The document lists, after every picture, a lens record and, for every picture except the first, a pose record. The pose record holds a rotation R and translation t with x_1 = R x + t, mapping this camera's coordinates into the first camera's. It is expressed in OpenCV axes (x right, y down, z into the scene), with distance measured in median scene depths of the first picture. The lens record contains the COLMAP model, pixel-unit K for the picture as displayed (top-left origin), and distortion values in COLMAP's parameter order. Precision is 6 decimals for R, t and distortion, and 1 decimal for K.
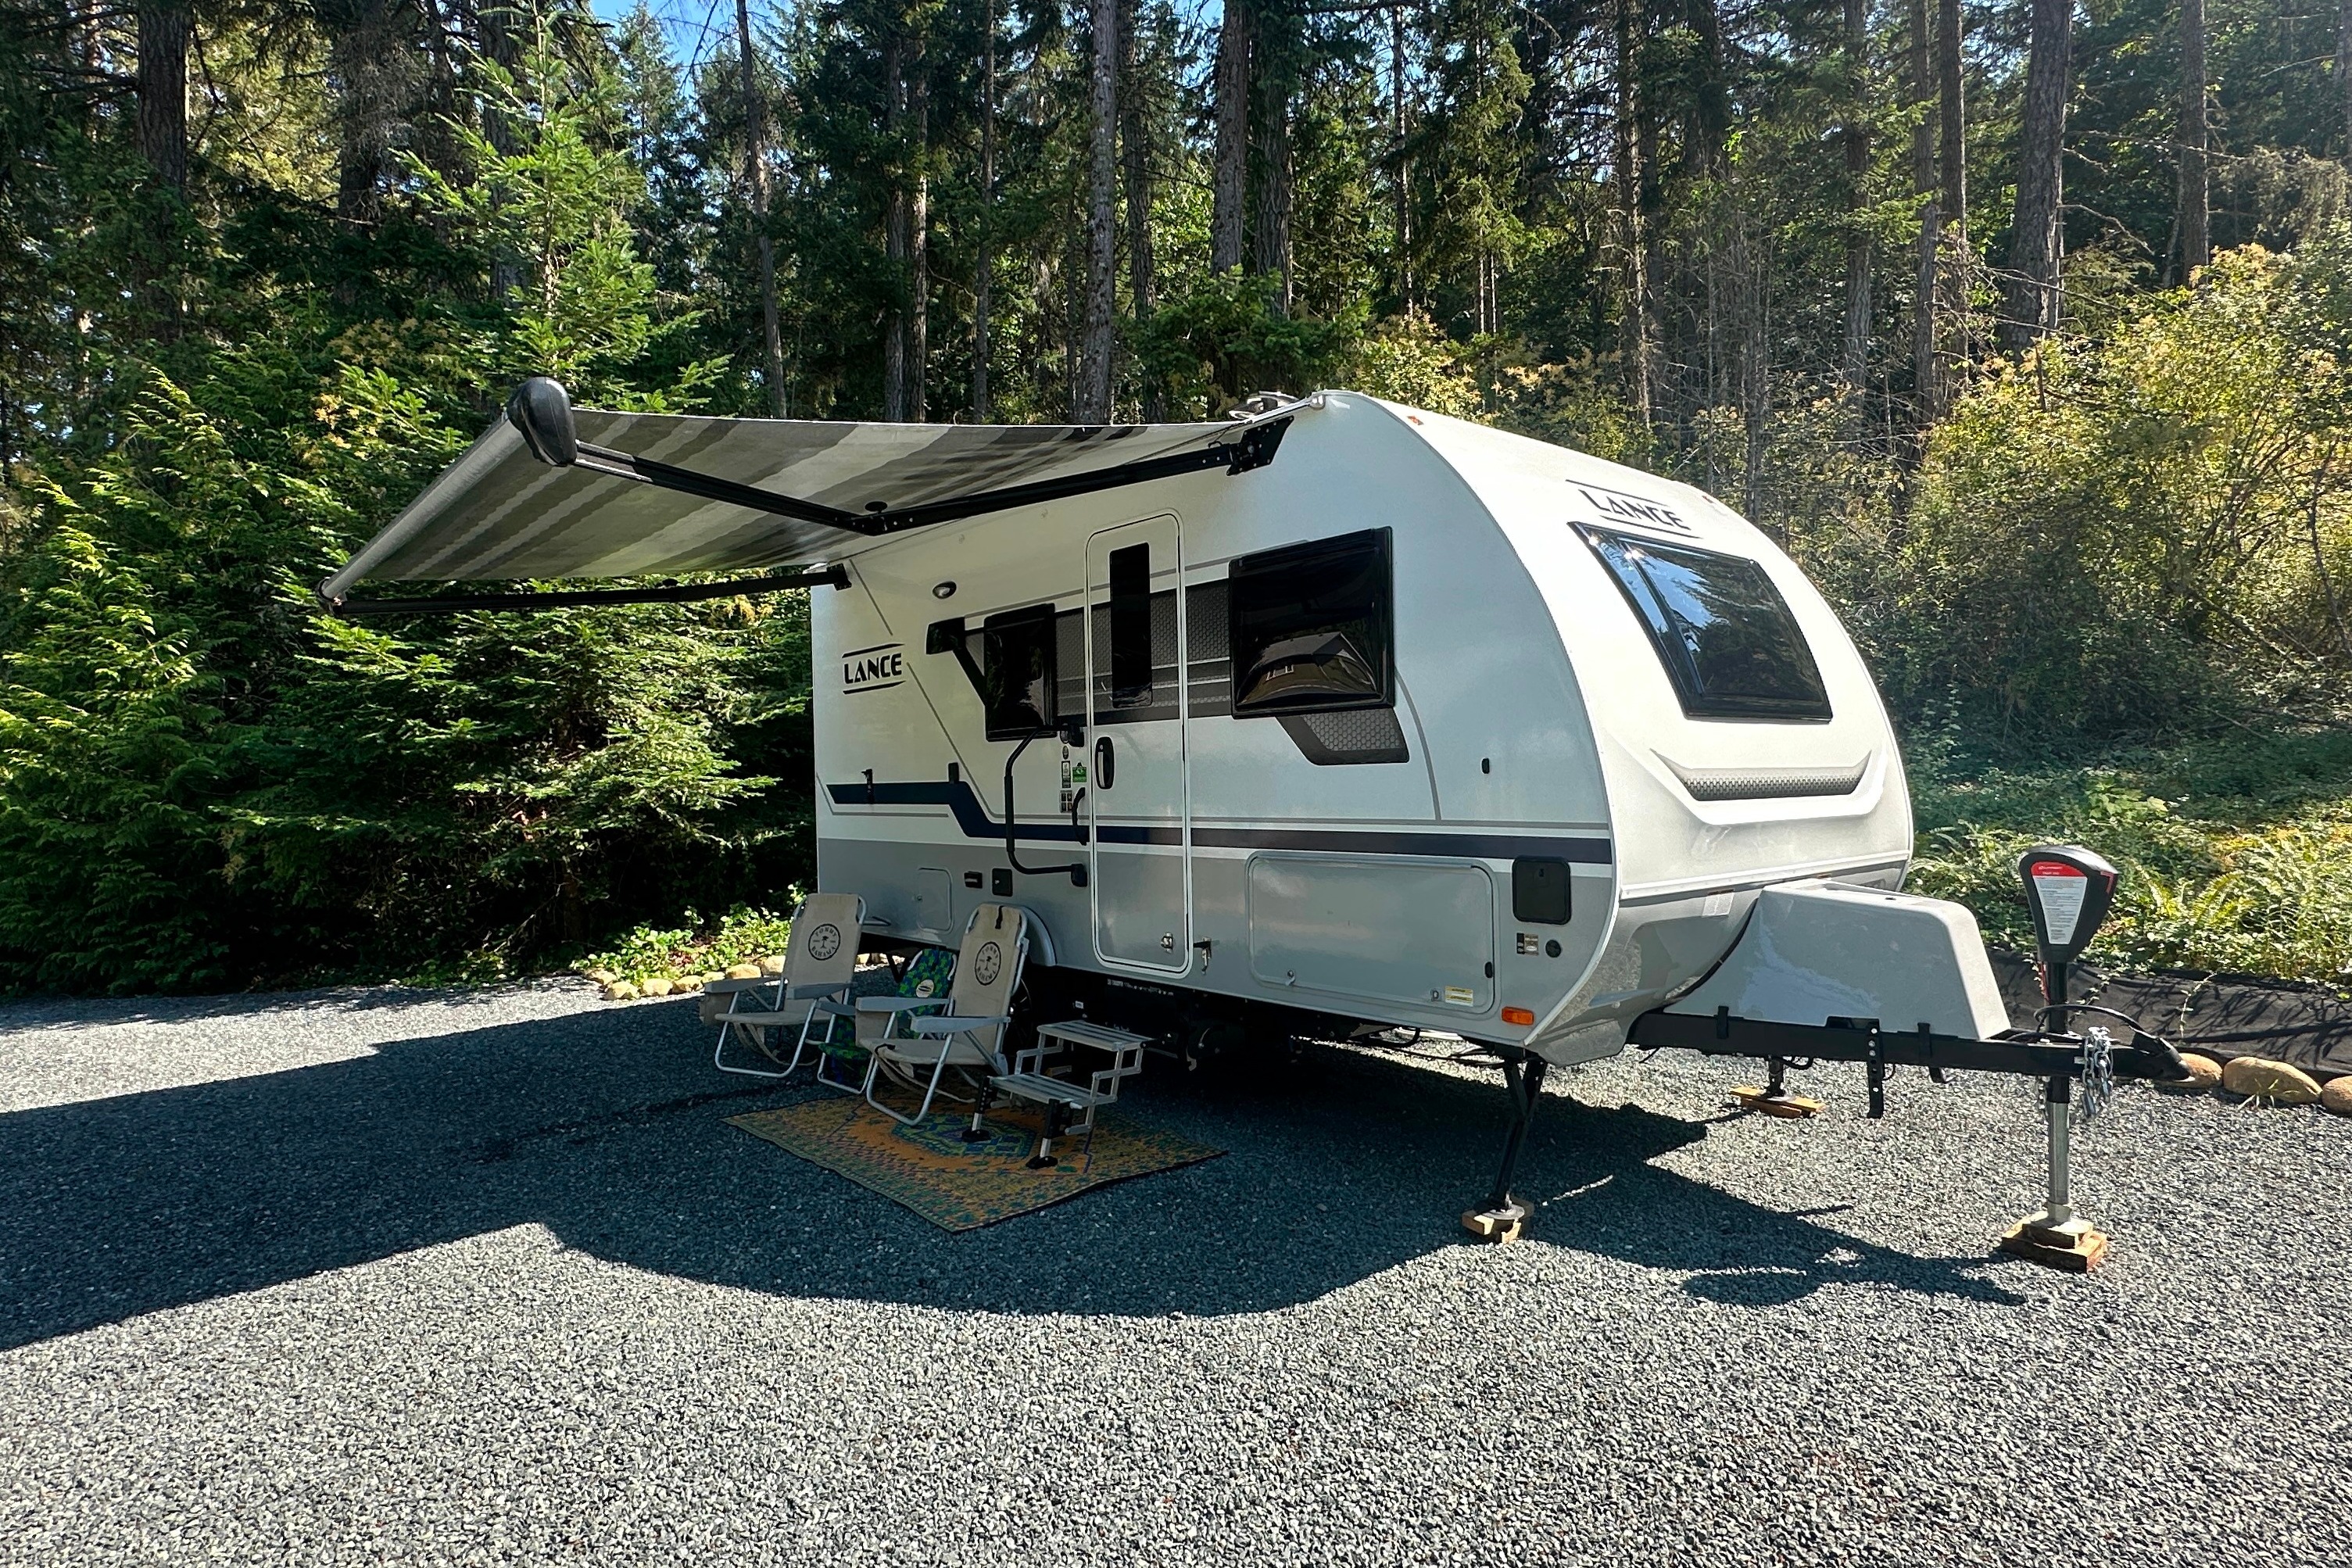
lens RADIAL K [[914.2, 0, 1182.7], [0, 914.2, 776.8], [0, 0, 1]] dist [-0.000161, 0.000017]
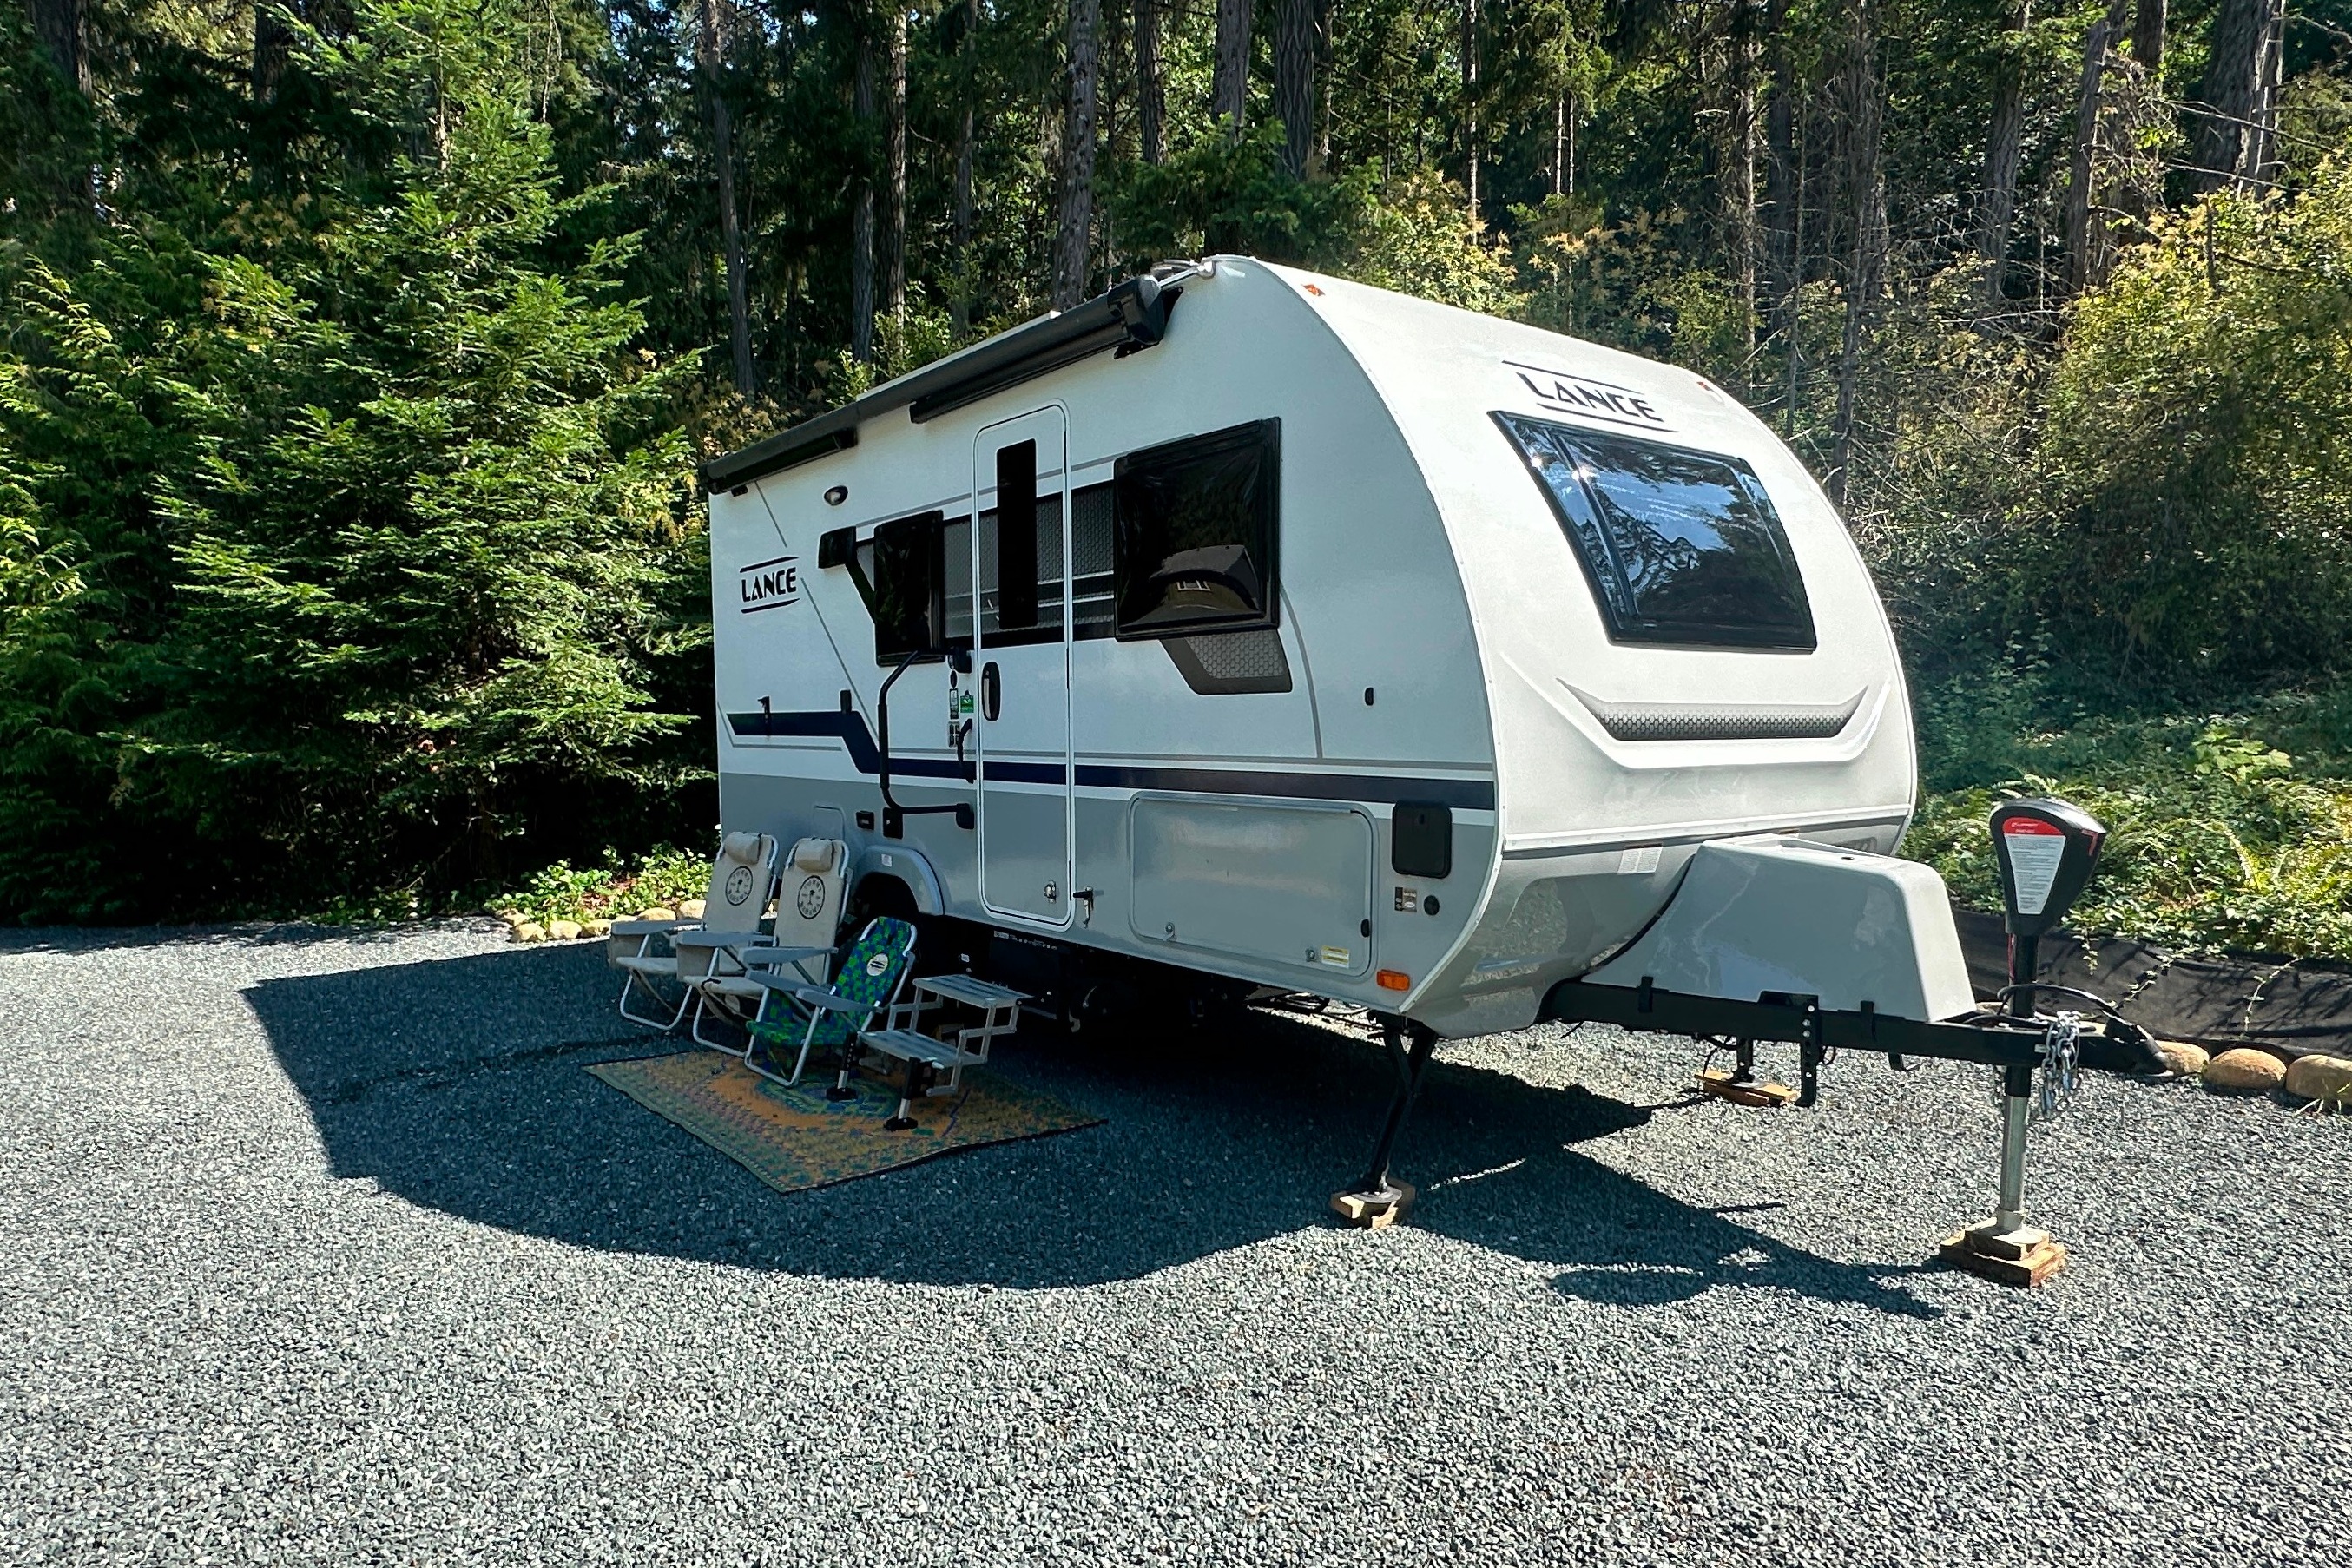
lens RADIAL K [[1022.2, 0, 1176.0], [0, 1022.2, 784.0], [0, 0, 1]] dist [-0.000489, 0.000124]
pose [[0.998272, 0.016994, -0.056254, 0.186580], [-0.013296, 0.997766, 0.065468, 0.009115], [0.057241, -0.064607, 0.996268, 0.012556]]
